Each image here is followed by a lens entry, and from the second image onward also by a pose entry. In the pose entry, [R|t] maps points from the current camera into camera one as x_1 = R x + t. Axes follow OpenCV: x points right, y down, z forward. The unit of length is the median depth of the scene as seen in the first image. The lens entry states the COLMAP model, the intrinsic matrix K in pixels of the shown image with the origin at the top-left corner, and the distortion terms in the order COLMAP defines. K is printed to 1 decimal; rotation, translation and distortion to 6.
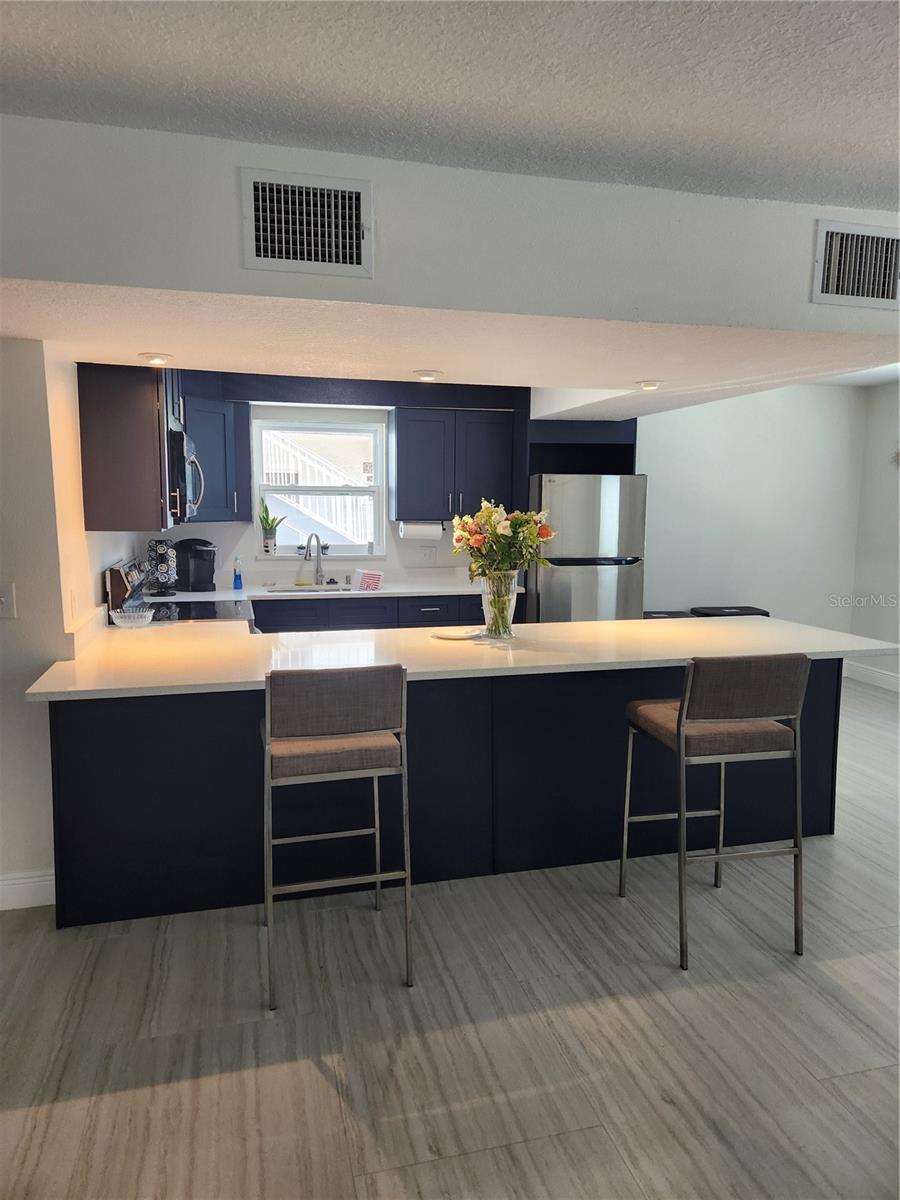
lens RADIAL K [[813.0, 0, 450.0], [0, 813.0, 600.0], [0, 0, 1]] dist [0.069363, -0.074575]
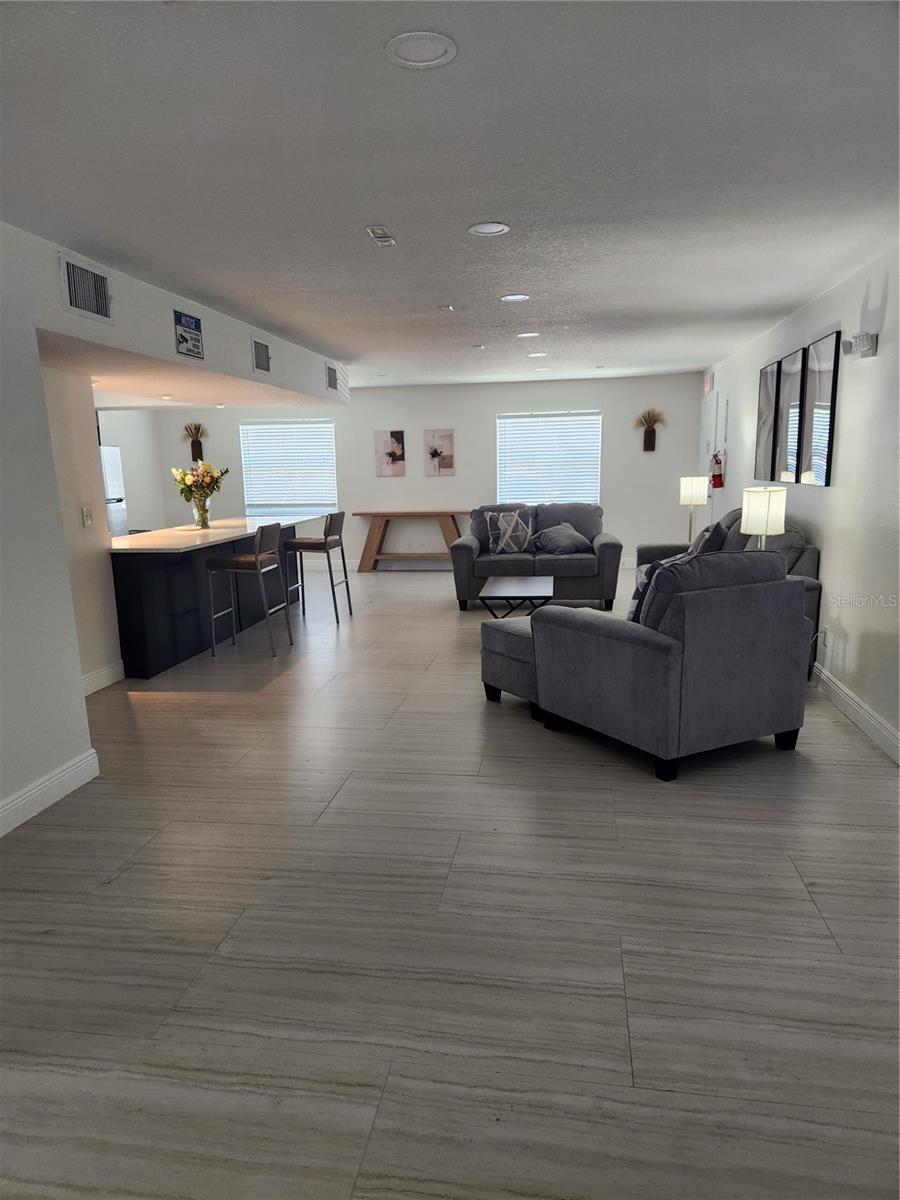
lens RADIAL K [[796.0, 0, 448.8], [0, 796.0, 615.3], [0, 0, 1]] dist [0.079268, -0.068078]
pose [[0.396667, -0.179130, 0.900315, -2.079366], [0.132268, 0.981694, 0.137046, 0.088138], [-0.908383, 0.064721, 0.413099, -0.504758]]
